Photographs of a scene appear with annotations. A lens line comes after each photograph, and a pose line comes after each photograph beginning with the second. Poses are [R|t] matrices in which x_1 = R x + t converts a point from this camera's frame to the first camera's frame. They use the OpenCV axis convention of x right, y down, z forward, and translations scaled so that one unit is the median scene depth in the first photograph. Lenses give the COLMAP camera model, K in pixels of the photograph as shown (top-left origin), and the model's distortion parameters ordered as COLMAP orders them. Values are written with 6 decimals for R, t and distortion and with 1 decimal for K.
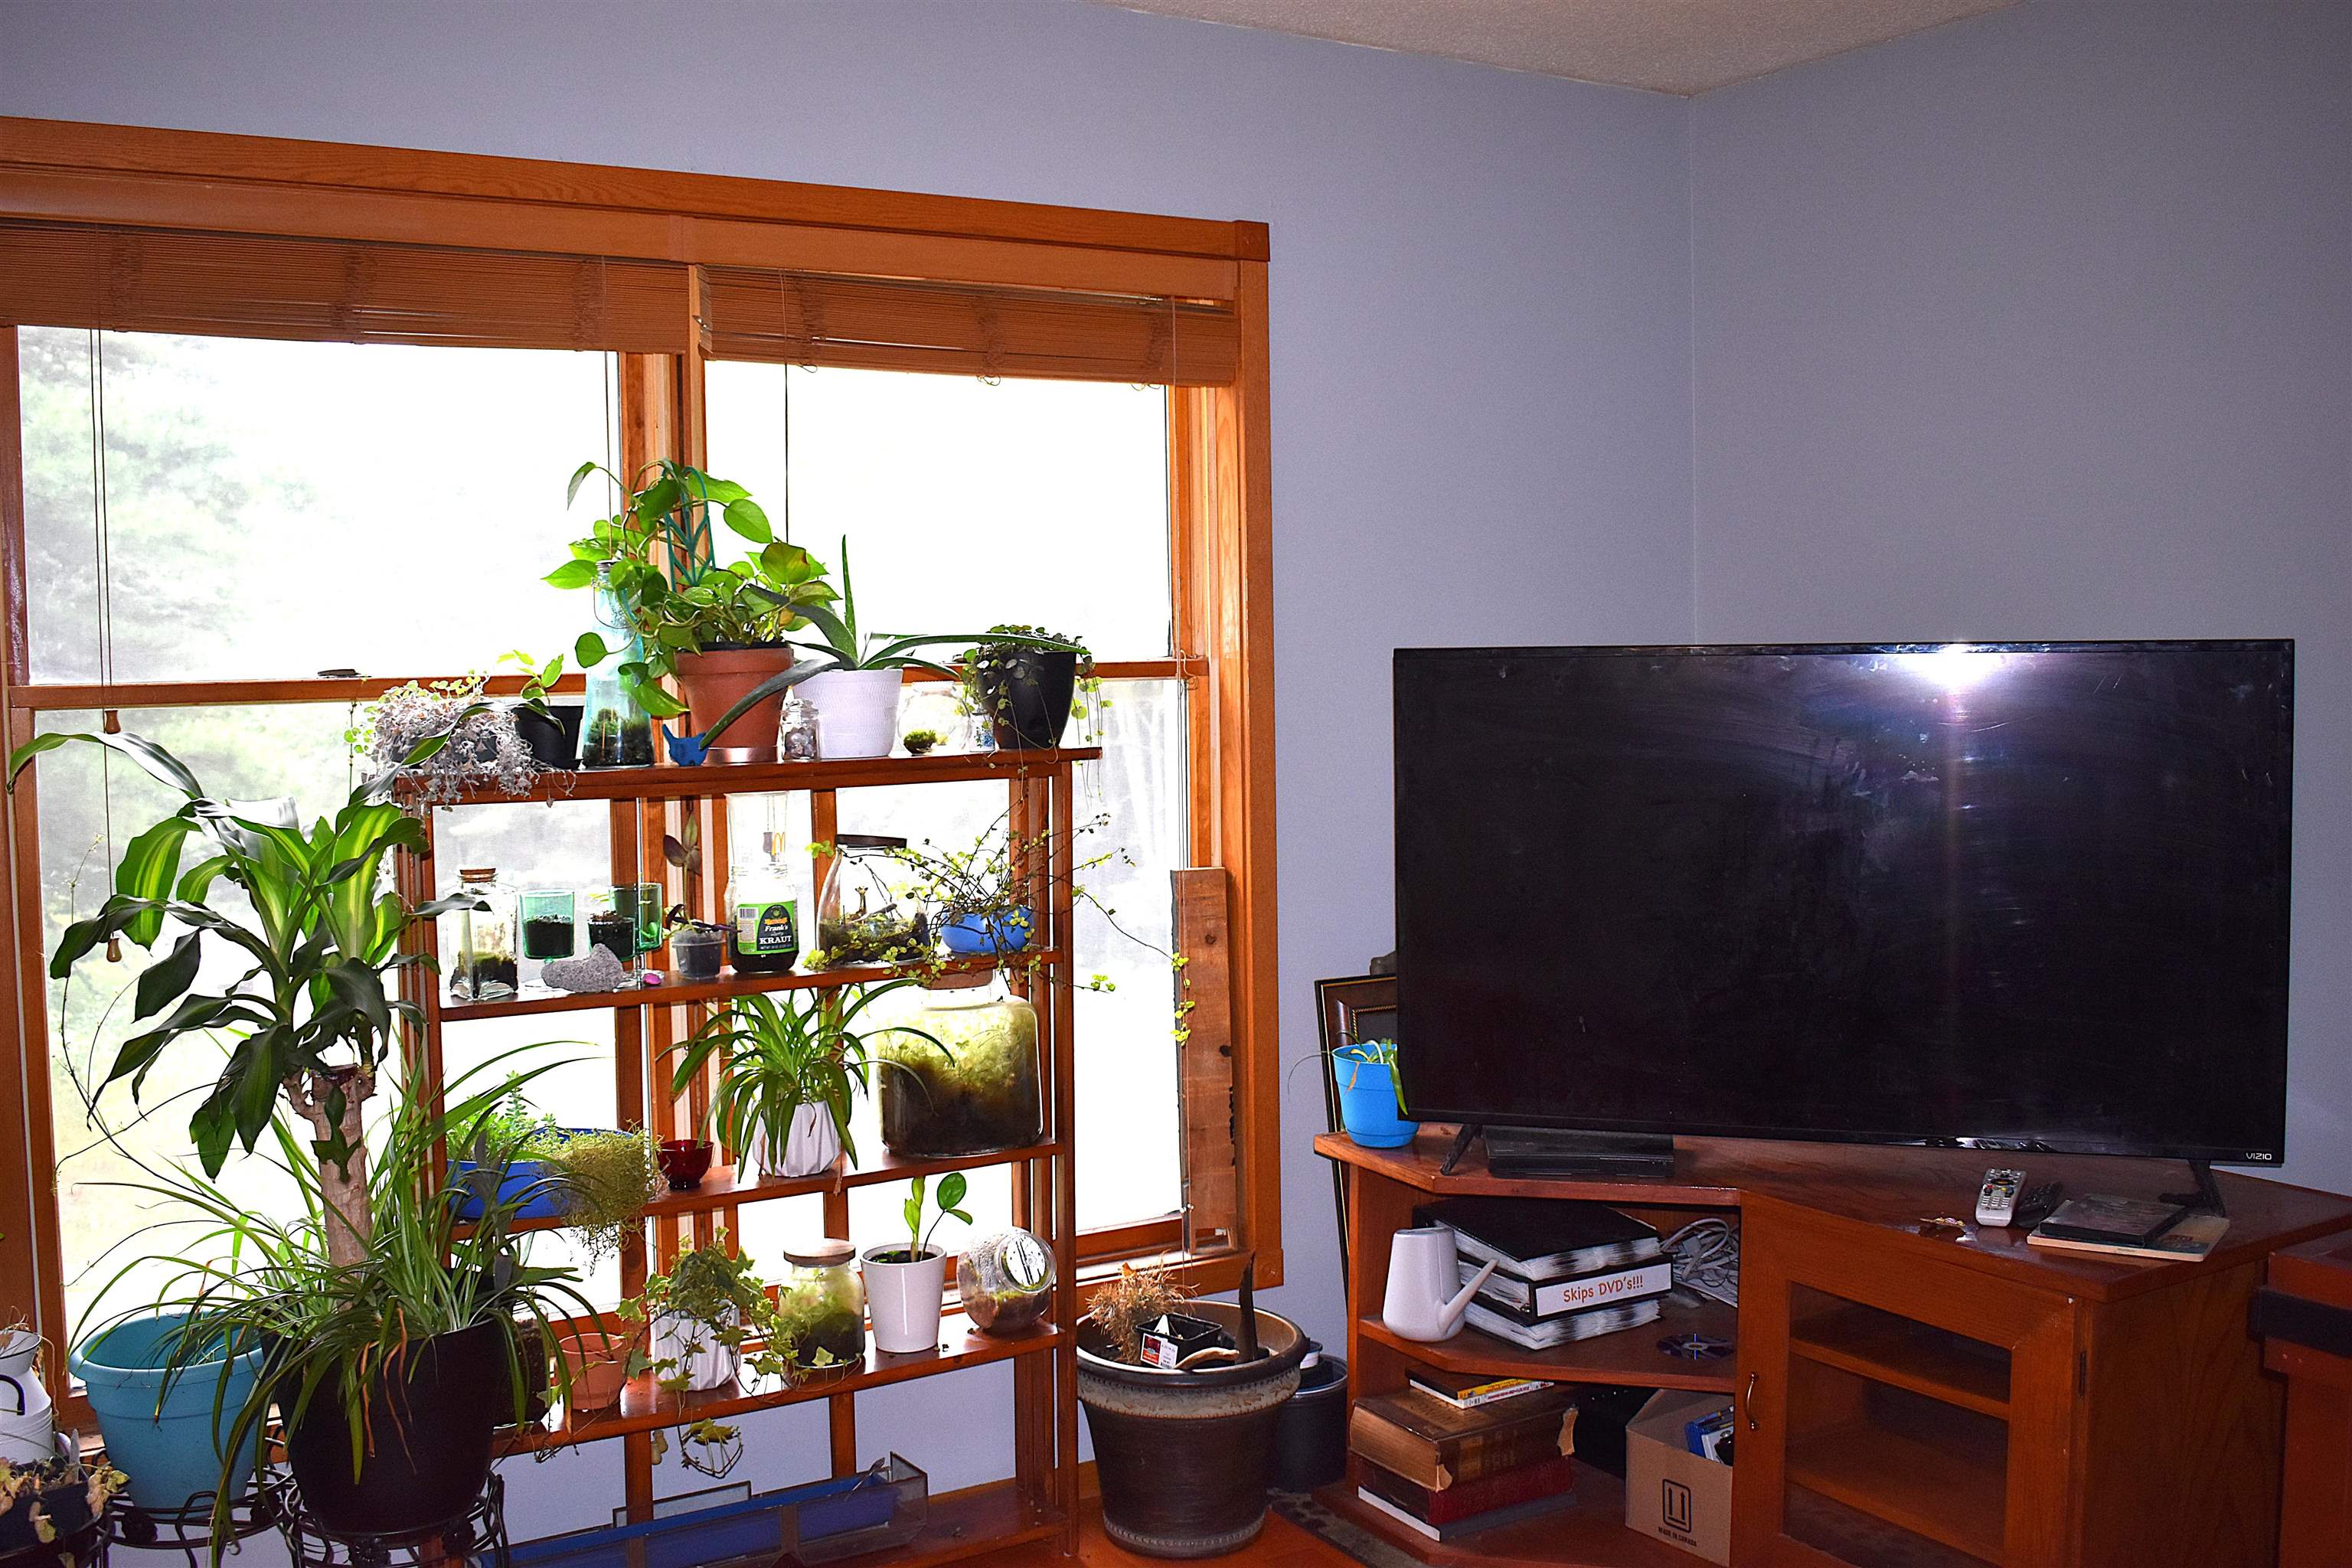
lens RADIAL K [[2188.4, 0, 1176.0], [0, 2188.4, 784.0], [0, 0, 1]] dist [-0.094998, 0.008310]
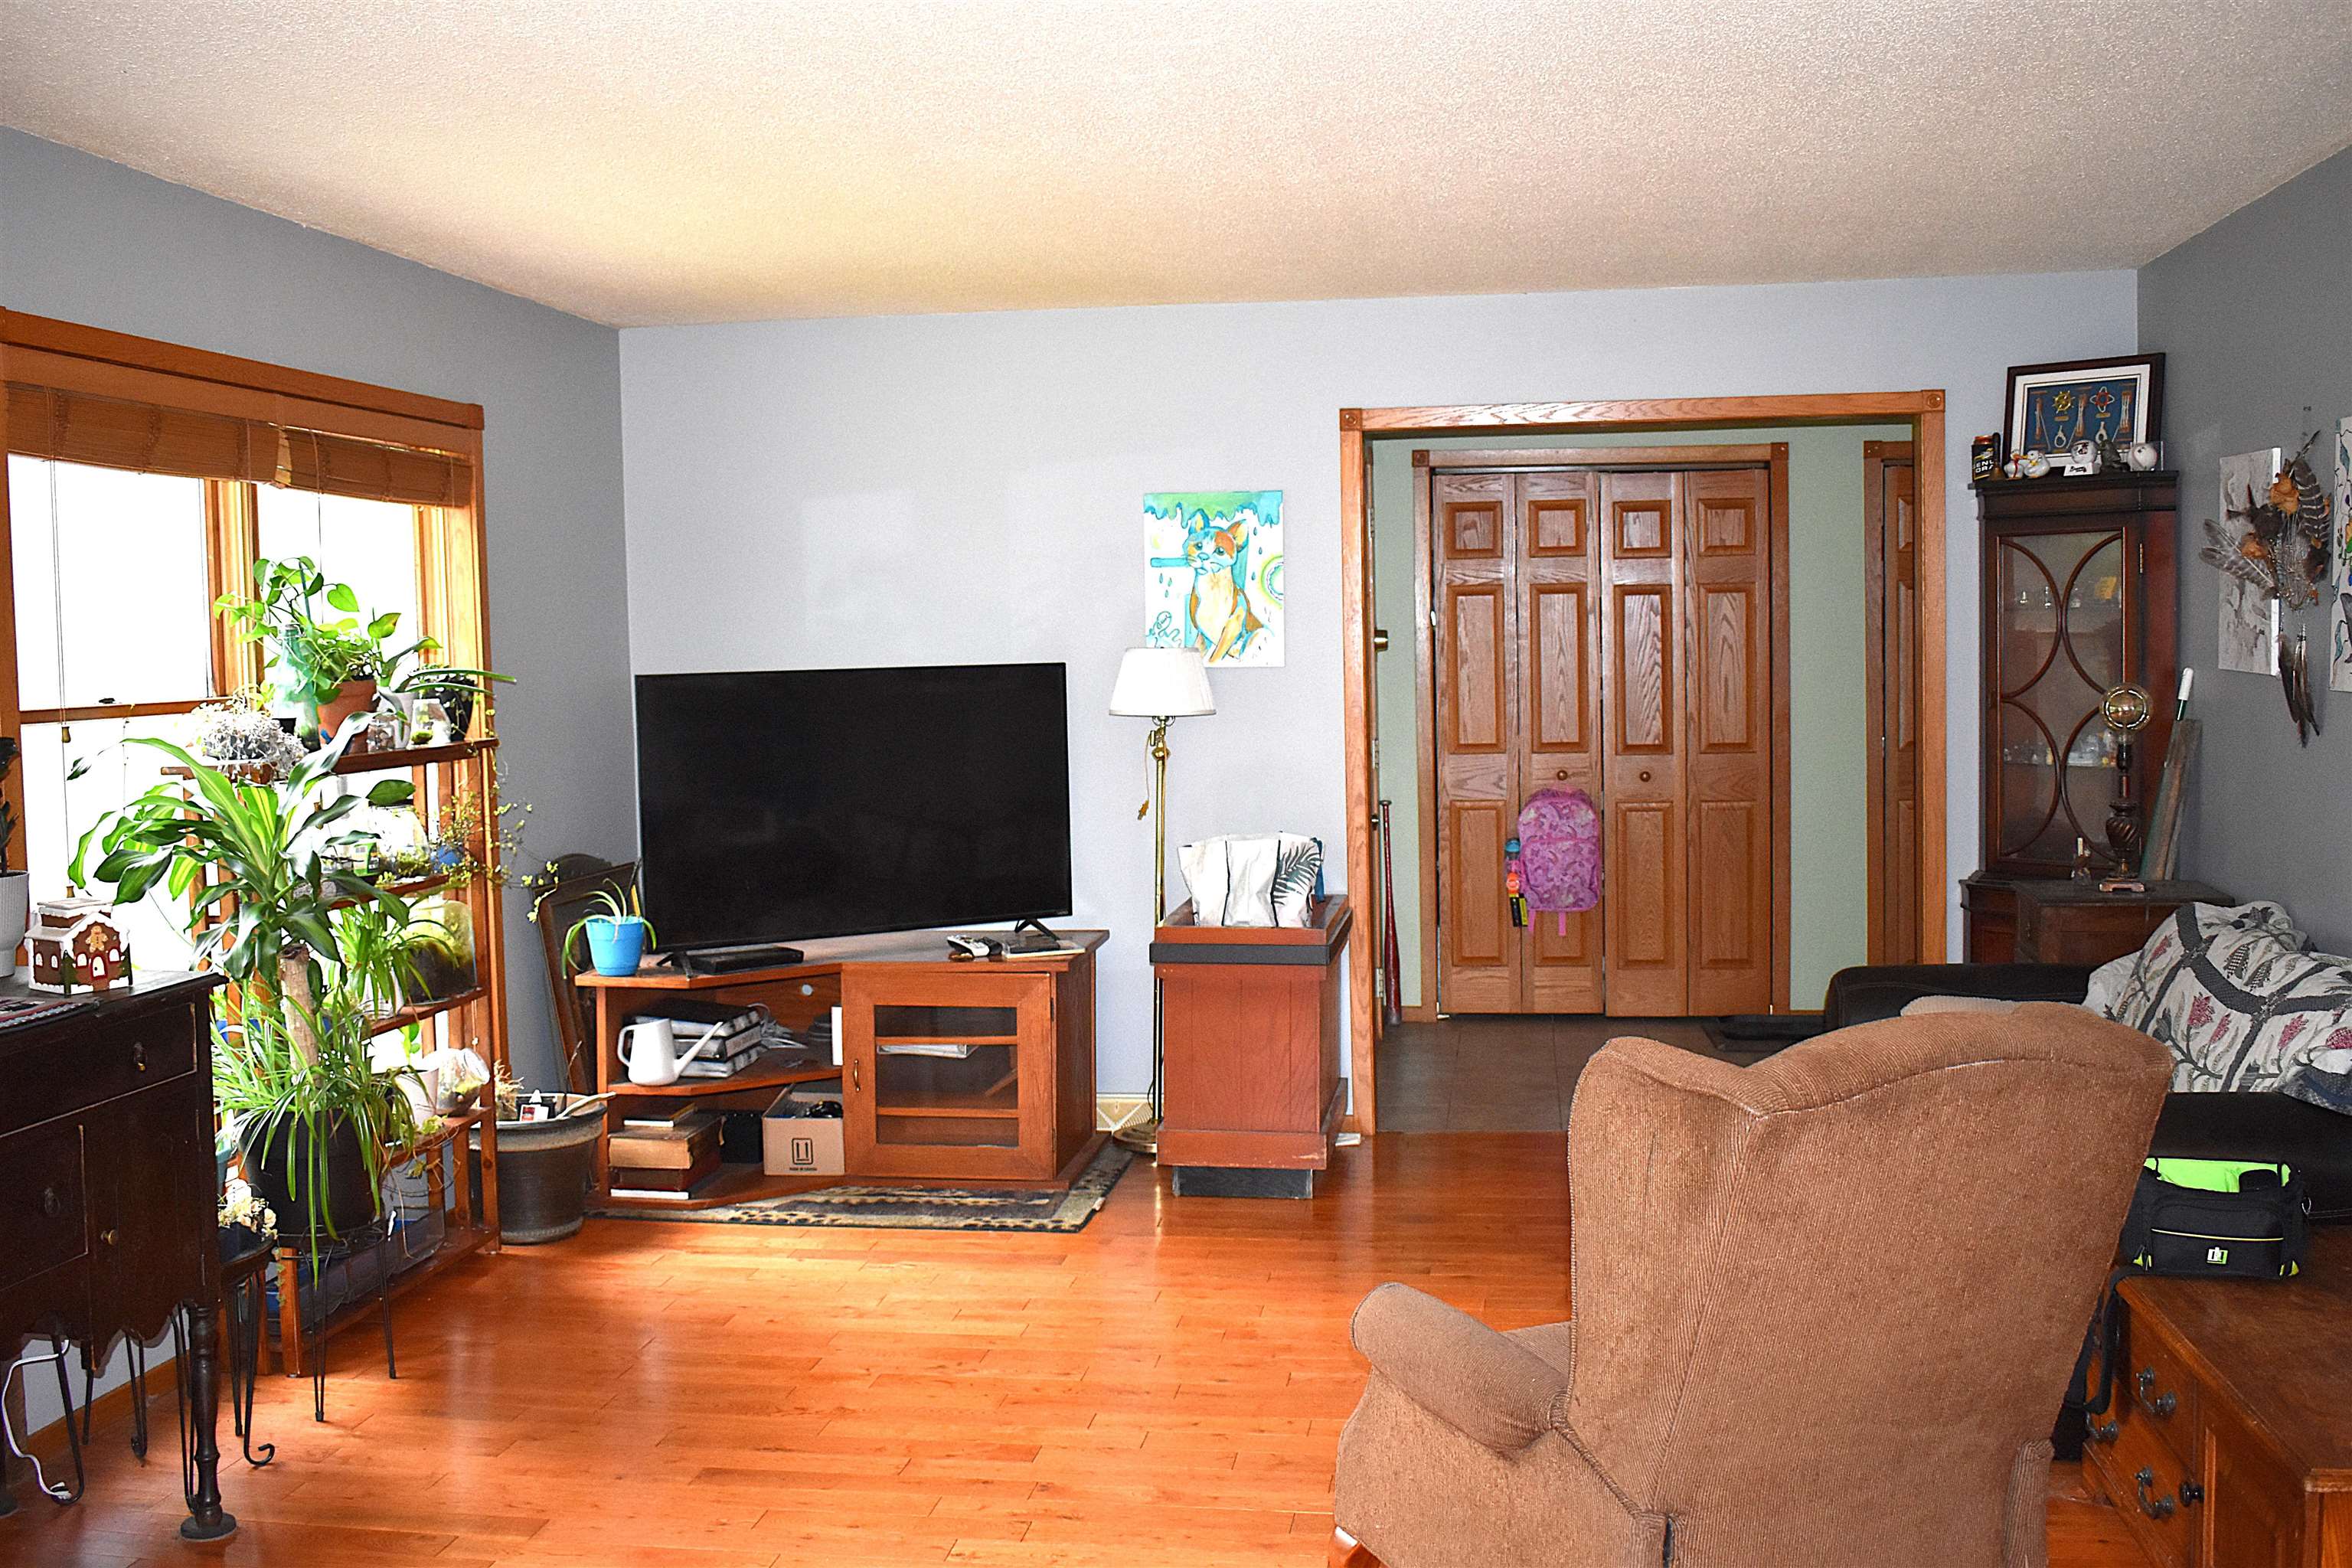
lens RADIAL K [[2280.8, 0, 1176.0], [0, 2280.8, 784.0], [0, 0, 1]] dist [-0.079810, 0.009944]
pose [[0.637723, -0.044536, 0.768977, -1.008194], [0.053699, 0.998469, 0.013294, 0.020753], [-0.768391, 0.032815, 0.639138, -0.457384]]
